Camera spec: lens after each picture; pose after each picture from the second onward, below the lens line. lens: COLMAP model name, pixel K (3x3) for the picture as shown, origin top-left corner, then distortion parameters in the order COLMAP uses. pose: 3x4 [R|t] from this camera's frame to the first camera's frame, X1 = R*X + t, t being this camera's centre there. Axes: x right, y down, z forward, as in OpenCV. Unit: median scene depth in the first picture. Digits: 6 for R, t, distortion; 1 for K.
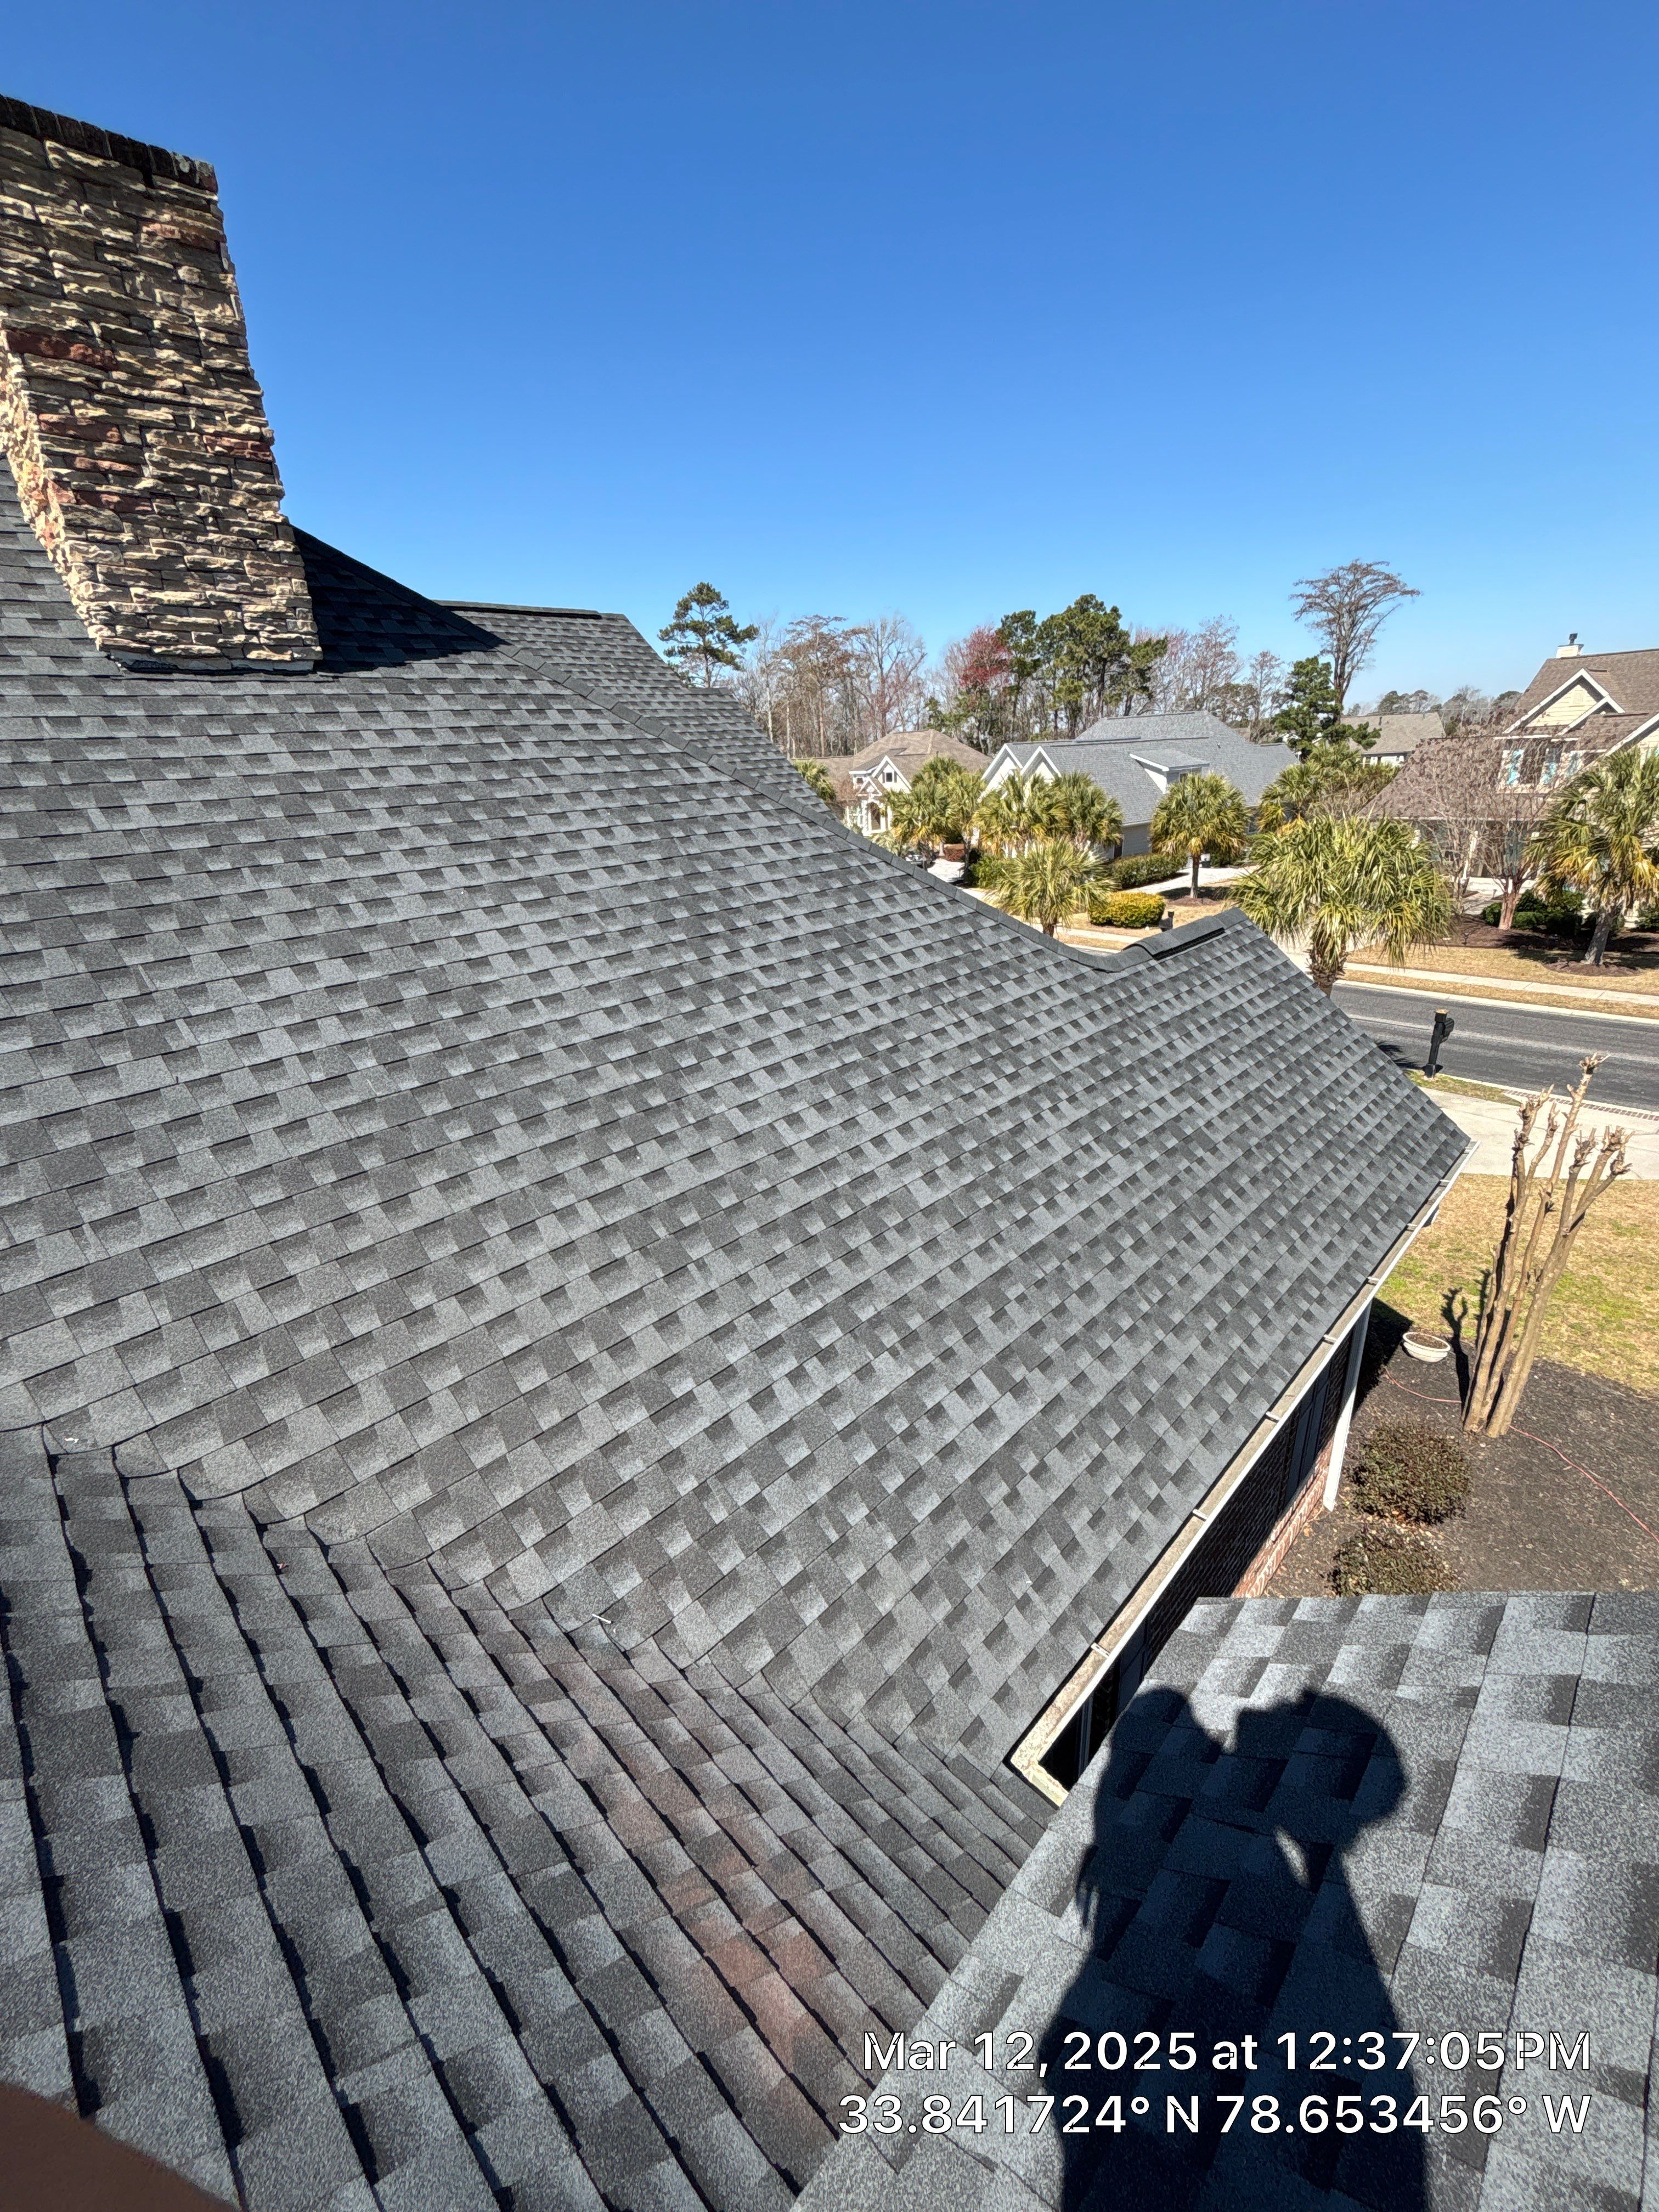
lens RADIAL K [[905.0, 0, 836.1], [0, 905.0, 1104.1], [0, 0, 1]] dist [0.006066, 0.000111]
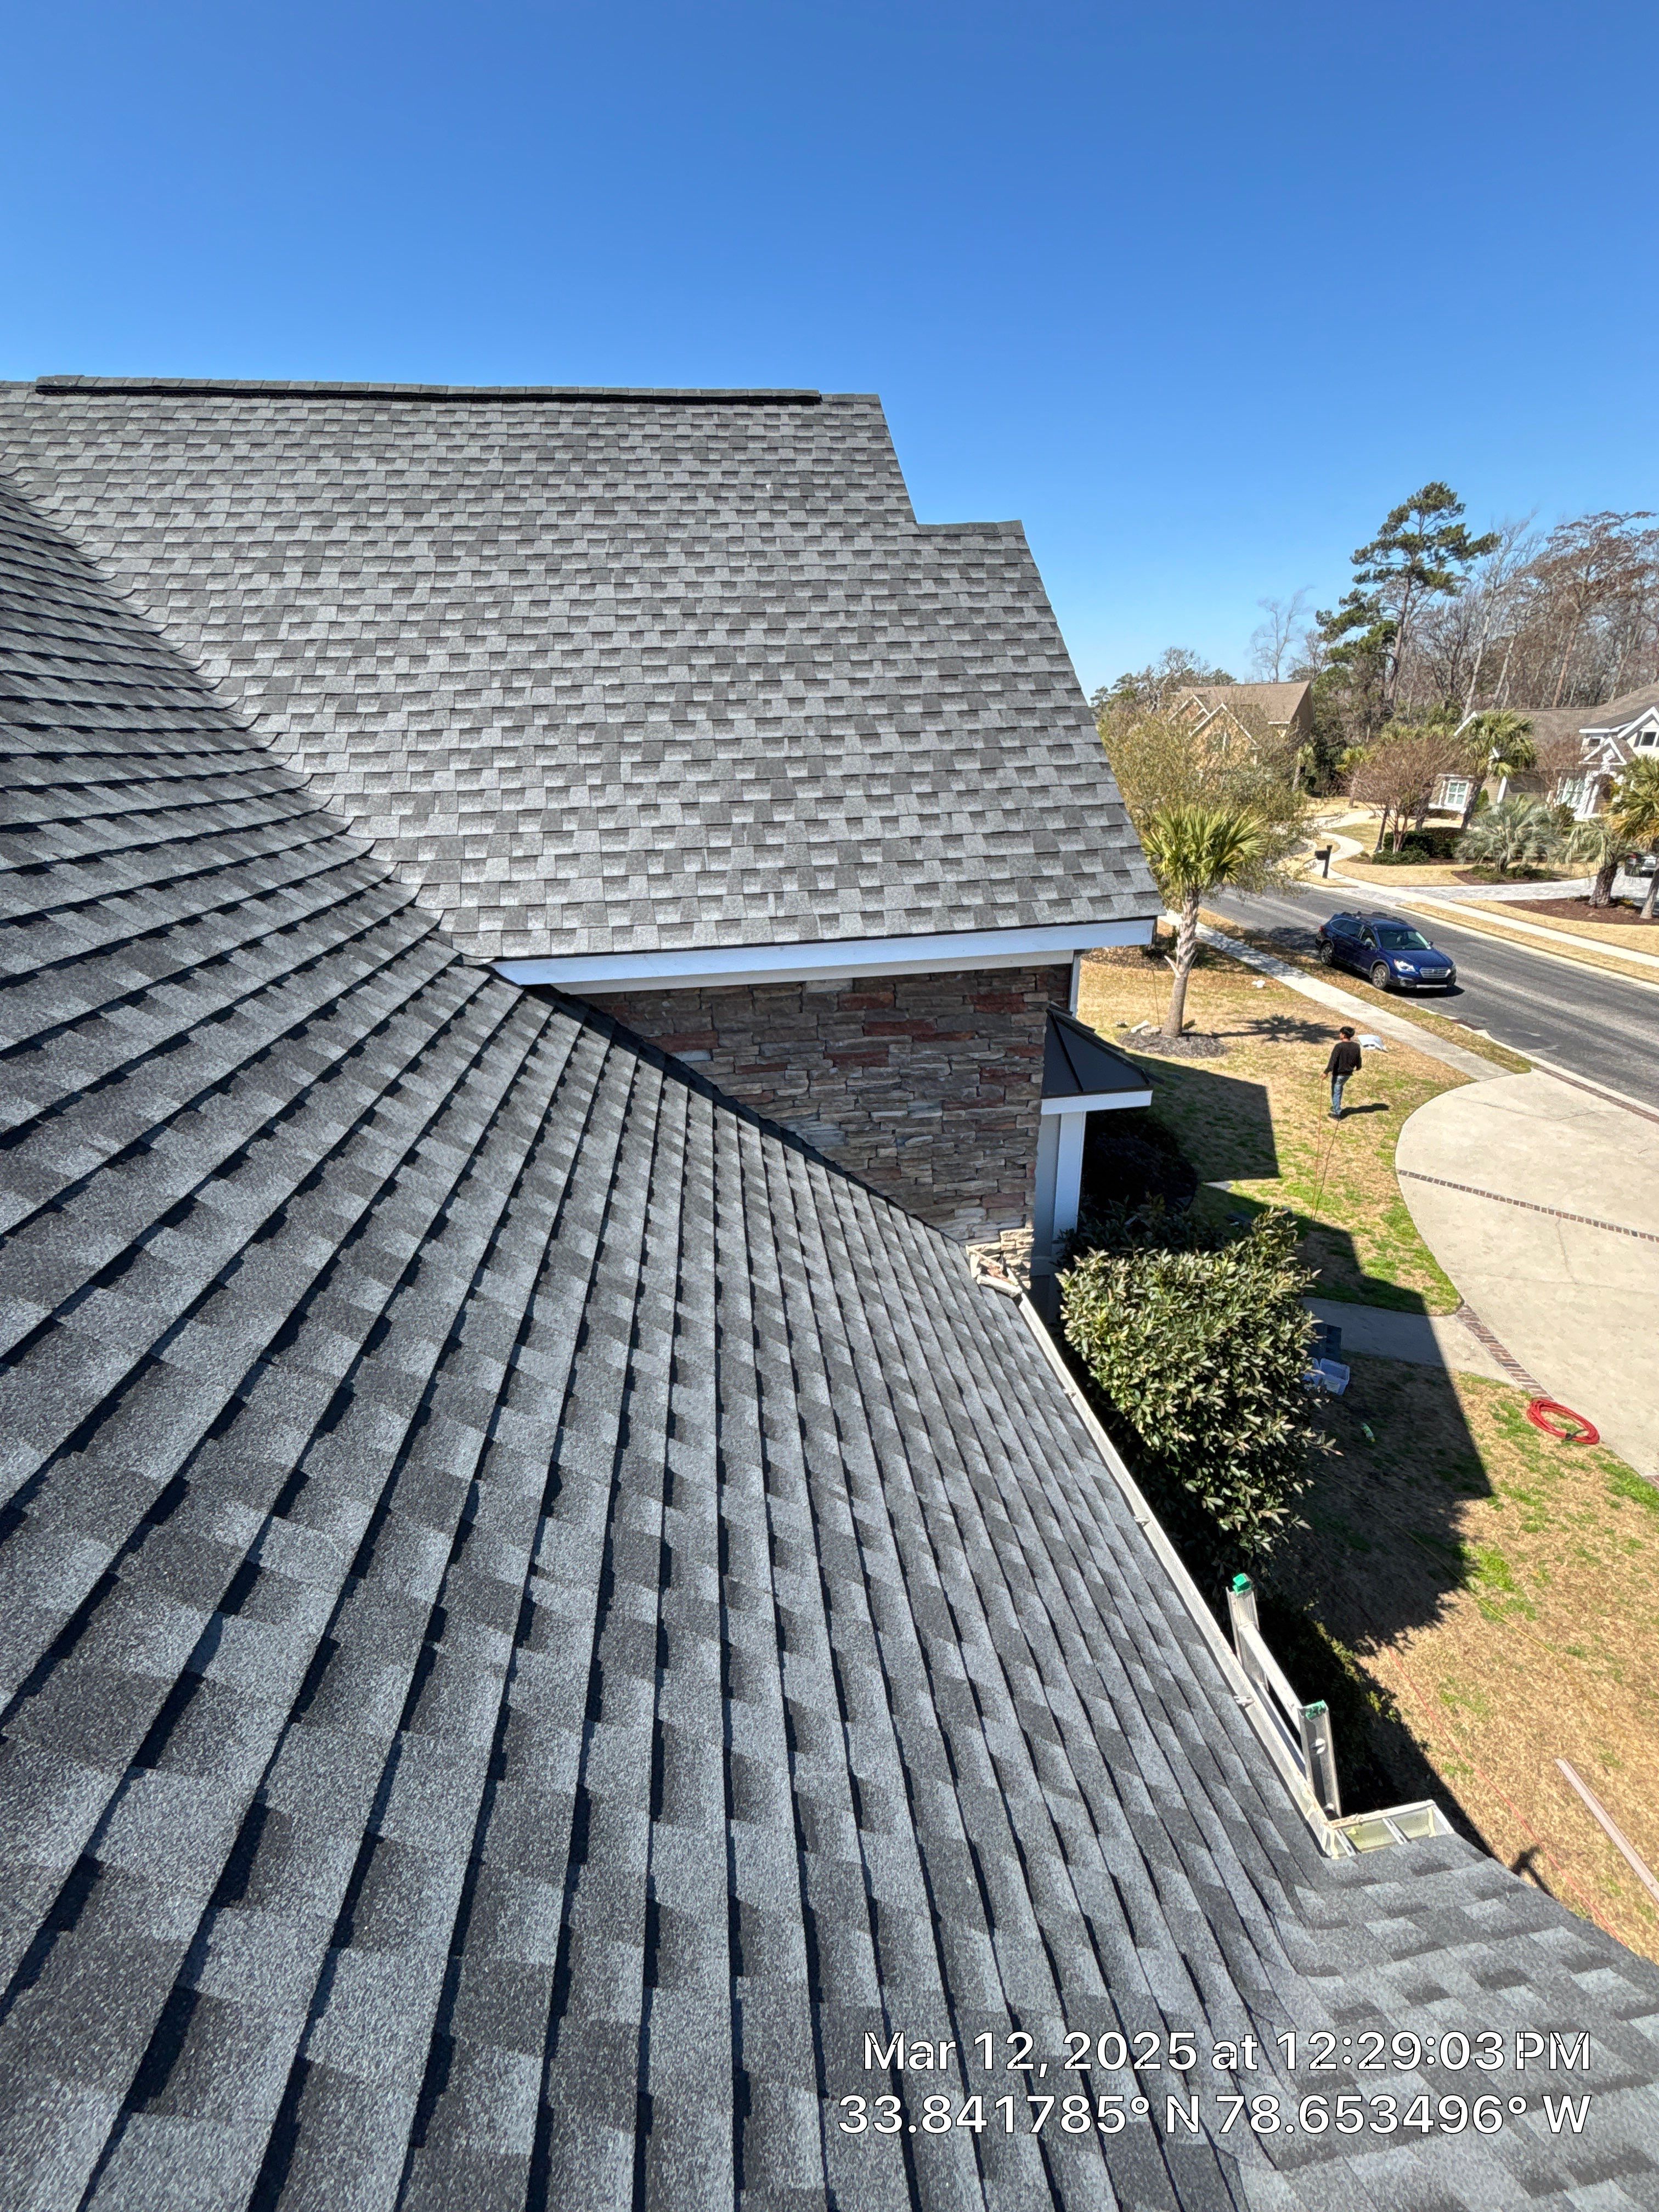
lens RADIAL K [[882.3, 0, 837.8], [0, 882.3, 1106.1], [0, 0, 1]] dist [-0.003453, 0.004634]
pose [[0.786625, 0.266681, -0.556869, 0.342734], [-0.234264, 0.963382, 0.130441, -0.545714], [0.571264, 0.027846, 0.820294, 1.599376]]
